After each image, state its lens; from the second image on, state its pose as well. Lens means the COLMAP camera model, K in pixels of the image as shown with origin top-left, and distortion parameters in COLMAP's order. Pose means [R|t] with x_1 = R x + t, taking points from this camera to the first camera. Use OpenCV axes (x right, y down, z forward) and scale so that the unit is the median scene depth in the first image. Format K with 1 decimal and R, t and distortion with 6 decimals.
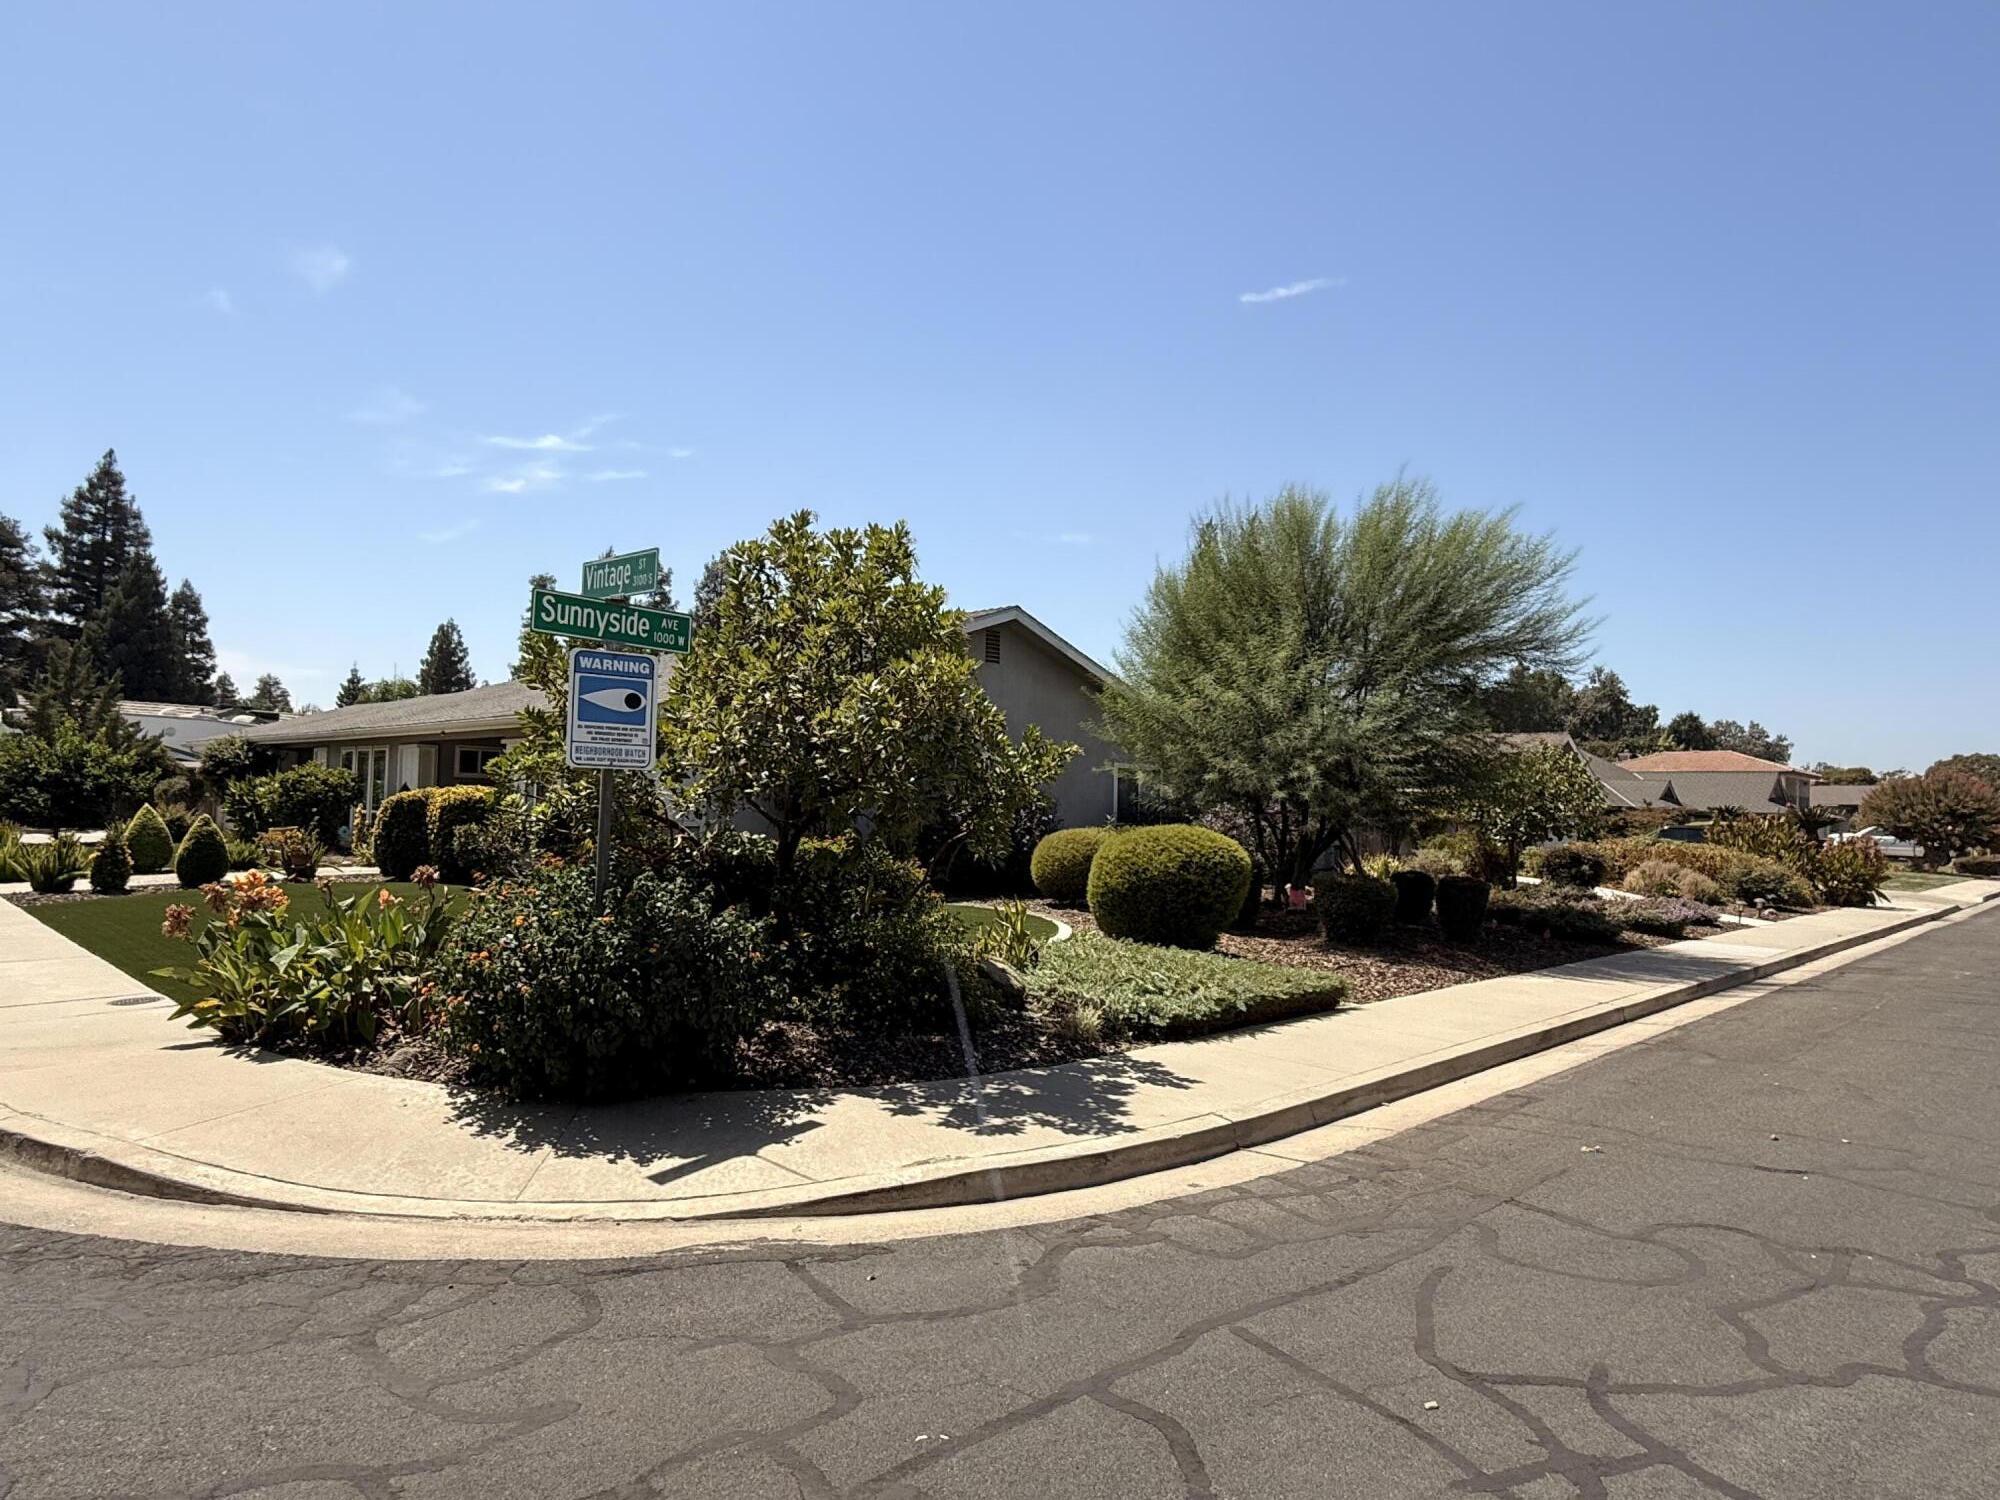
lens RADIAL K [[1166.3, 0, 1000.0], [0, 1166.3, 751.3], [0, 0, 1]] dist [-0.000550, -0.000254]
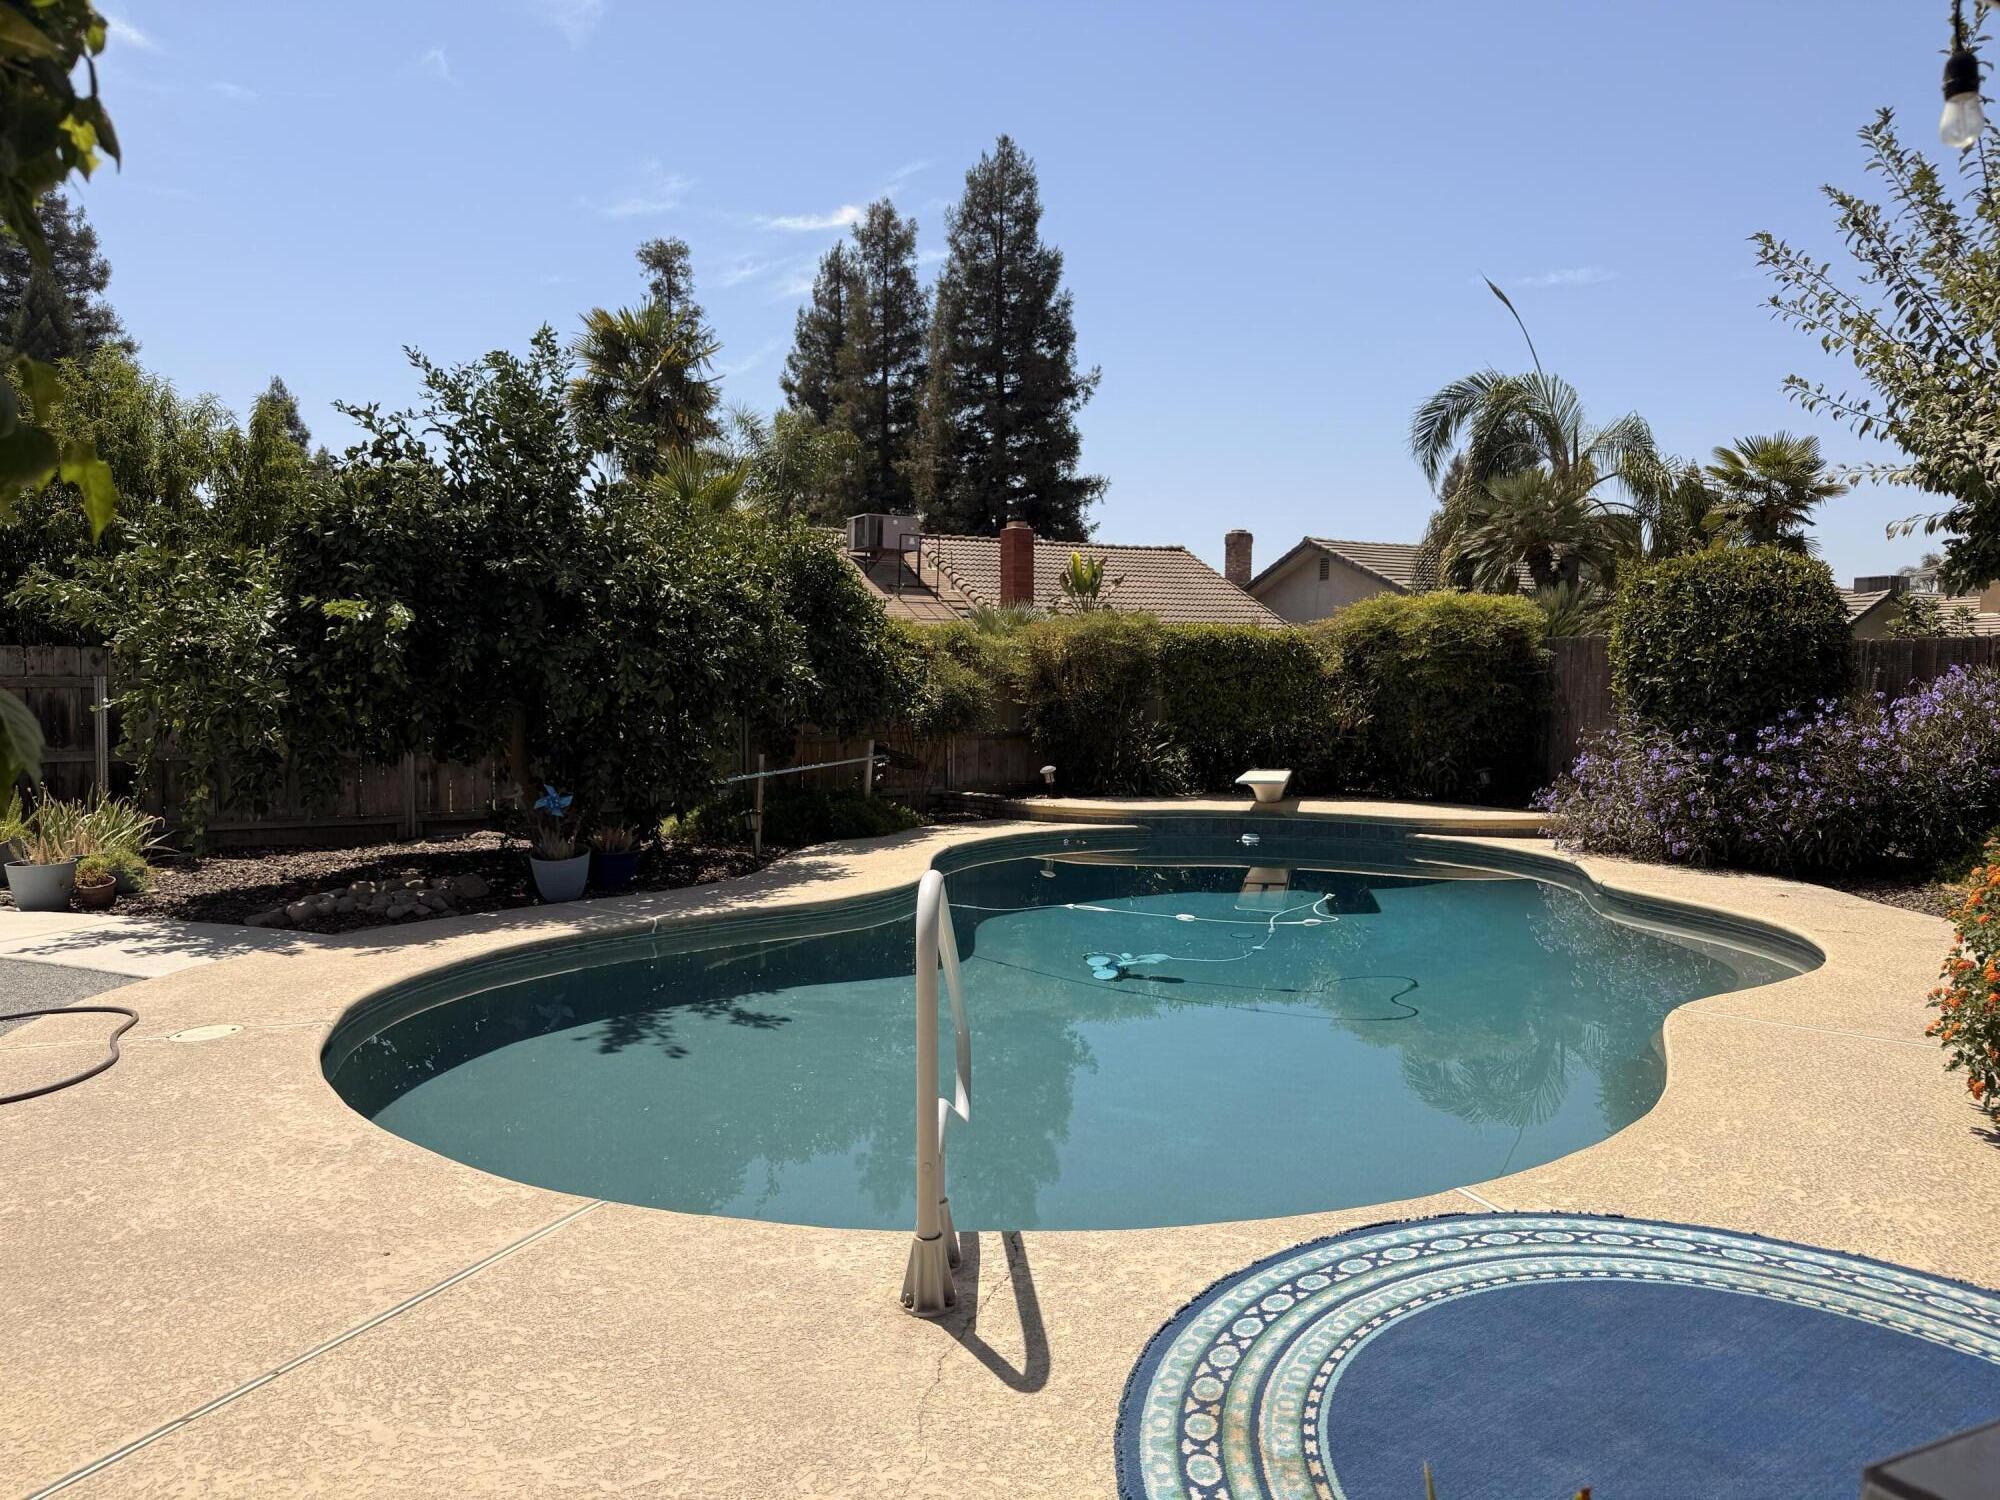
lens RADIAL K [[1393.1, 0, 998.9], [0, 1393.1, 753.5], [0, 0, 1]] dist [0.002480, -0.000334]
pose [[0.954510, -0.010173, -0.298006, -0.073562], [0.039779, 0.994829, 0.093449, 0.015506], [0.295515, -0.101053, 0.949979, 0.425439]]
